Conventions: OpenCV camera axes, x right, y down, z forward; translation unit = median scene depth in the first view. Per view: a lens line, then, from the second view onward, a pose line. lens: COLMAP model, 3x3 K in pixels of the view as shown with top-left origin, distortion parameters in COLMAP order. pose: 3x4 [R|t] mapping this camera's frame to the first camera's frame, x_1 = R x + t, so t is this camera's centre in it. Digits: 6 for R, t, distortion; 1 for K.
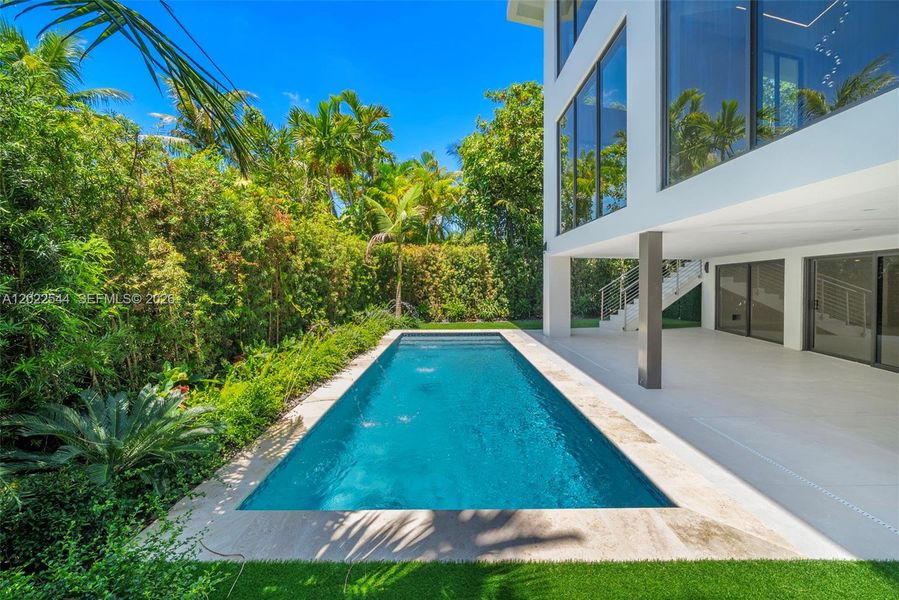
lens RADIAL K [[316.1, 0, 451.4], [0, 316.1, 291.4], [0, 0, 1]] dist [-0.005566, -0.000237]
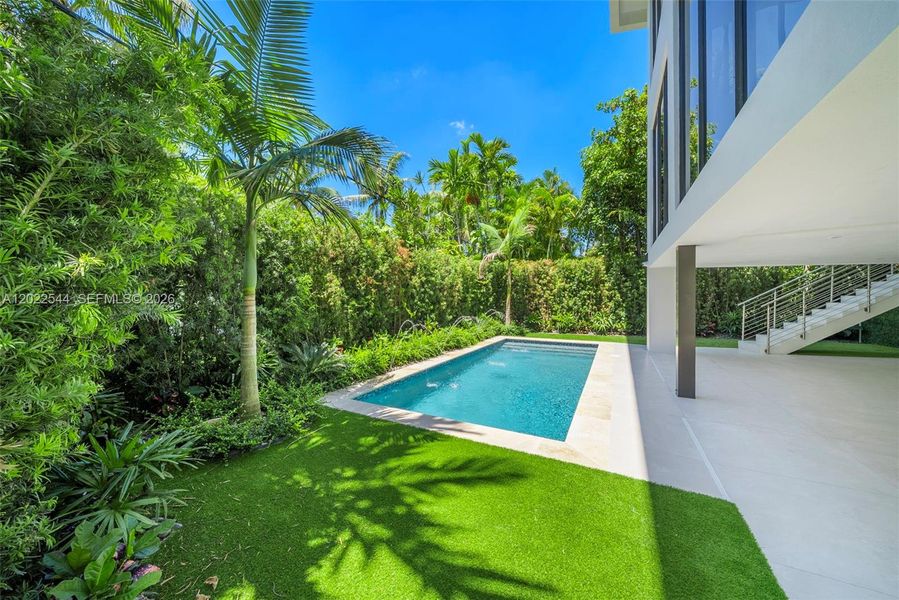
lens RADIAL K [[316.1, 0, 442.4], [0, 316.1, 303.3], [0, 0, 1]] dist [-0.005566, -0.000237]
pose [[0.879078, 0.013037, -0.476499, 0.173245], [-0.014618, 0.999893, 0.000389, 0.004687], [0.476453, 0.006624, 0.879175, -0.115592]]
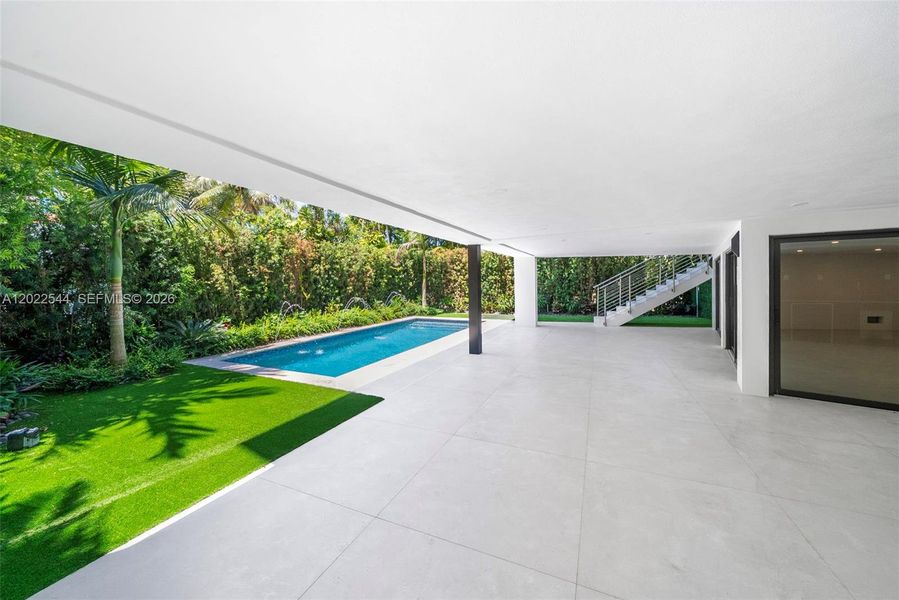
lens RADIAL K [[316.1, 0, 440.4], [0, 316.1, 291.6], [0, 0, 1]] dist [-0.005566, -0.000237]
pose [[0.906251, 0.012023, -0.422570, 0.451662], [-0.007723, 0.999900, 0.011886, 0.003345], [0.422670, -0.007508, 0.906252, -0.137160]]
